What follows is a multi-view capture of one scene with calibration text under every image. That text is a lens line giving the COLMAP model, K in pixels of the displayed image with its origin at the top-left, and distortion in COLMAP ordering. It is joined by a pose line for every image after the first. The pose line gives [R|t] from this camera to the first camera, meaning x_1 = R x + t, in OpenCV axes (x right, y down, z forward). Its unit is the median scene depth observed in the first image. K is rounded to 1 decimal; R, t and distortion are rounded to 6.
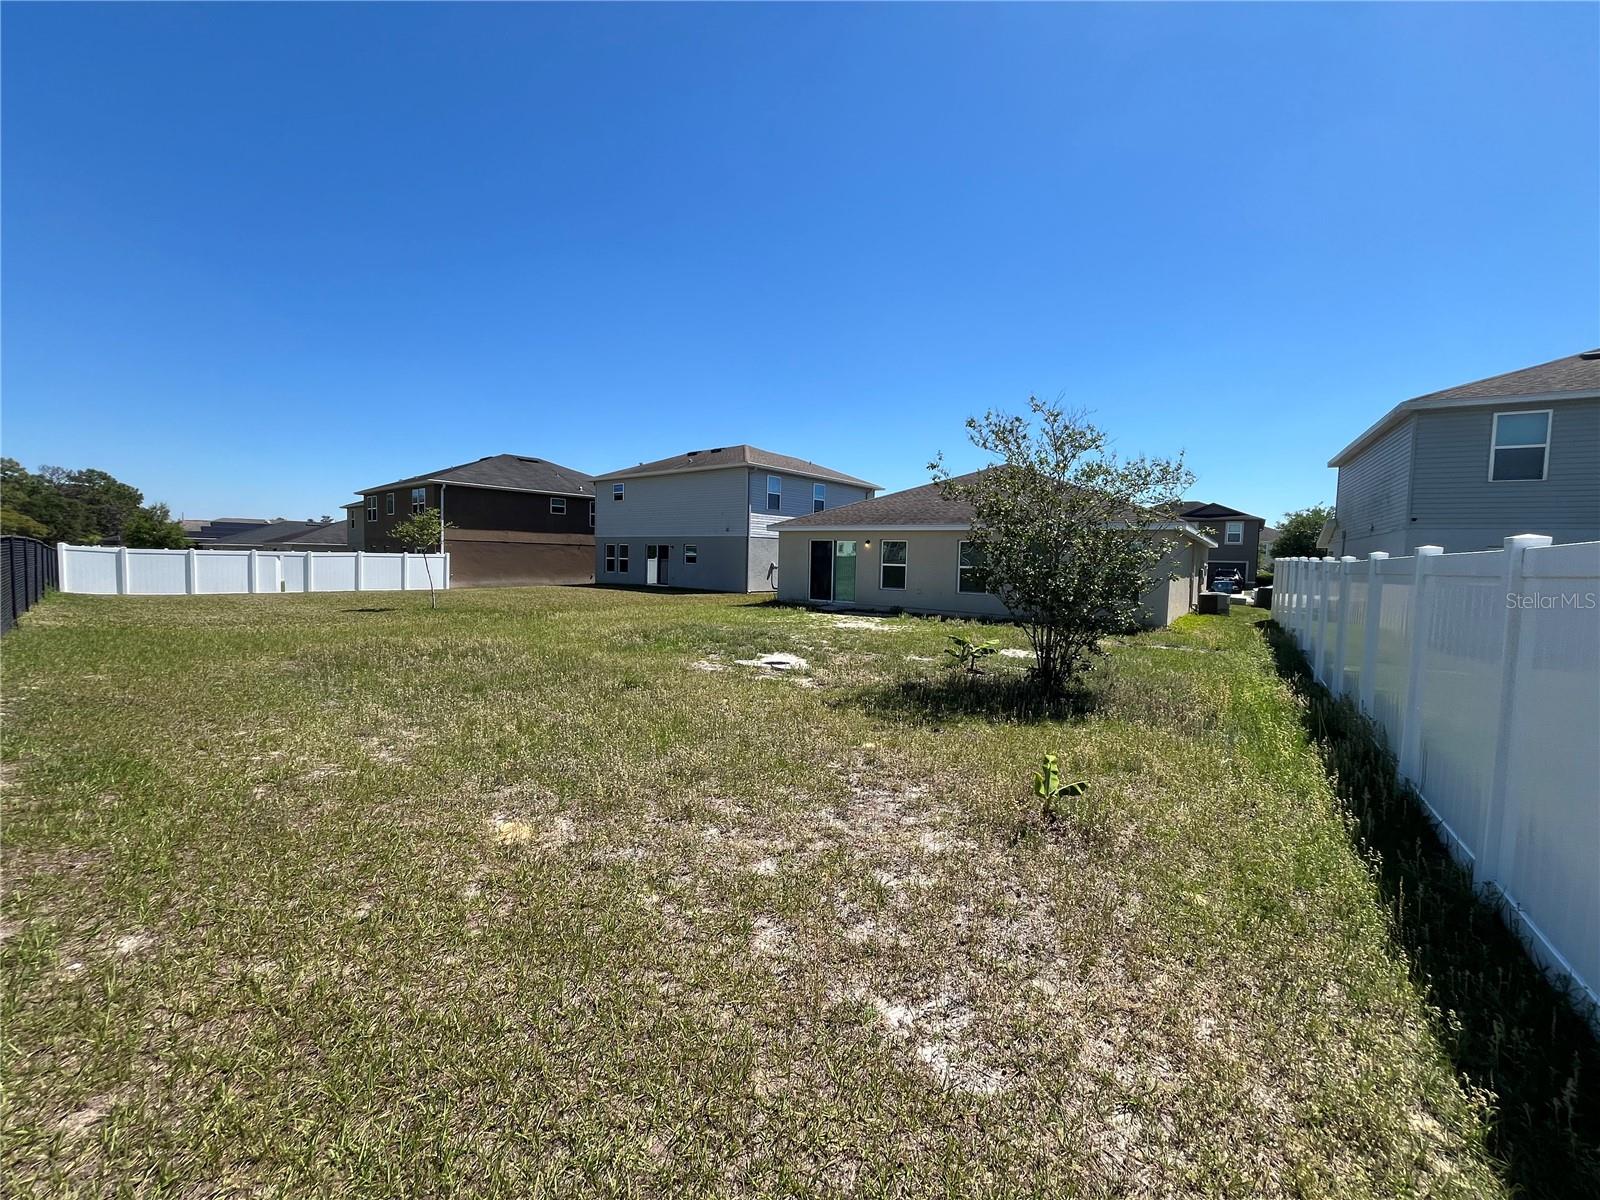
lens RADIAL K [[646.5, 0, 803.1], [0, 646.5, 597.6], [0, 0, 1]] dist [-0.004542, -0.000345]
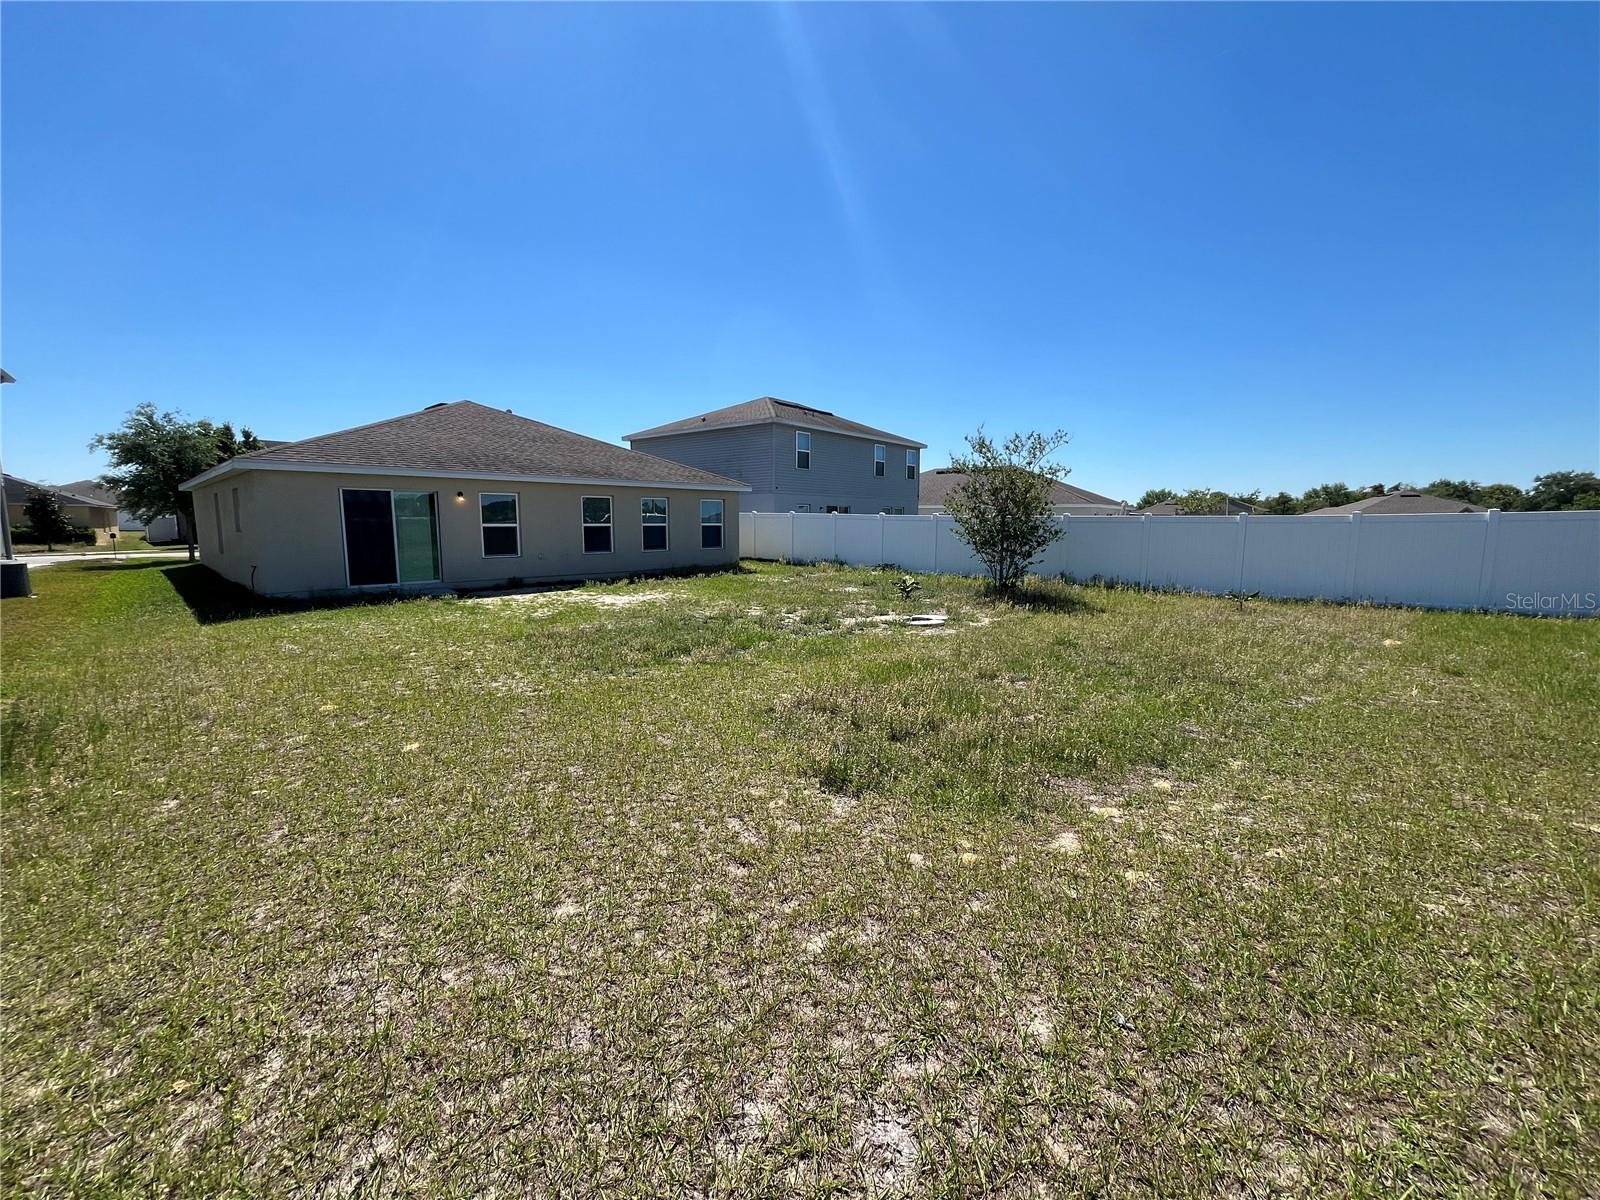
lens RADIAL K [[646.5, 0, 803.1], [0, 646.5, 597.6], [0, 0, 1]] dist [-0.004542, -0.000345]
pose [[0.079350, -0.127703, 0.988633, -0.708005], [0.057880, 0.990677, 0.123322, -0.044464], [-0.995165, 0.047437, 0.086002, 0.645159]]
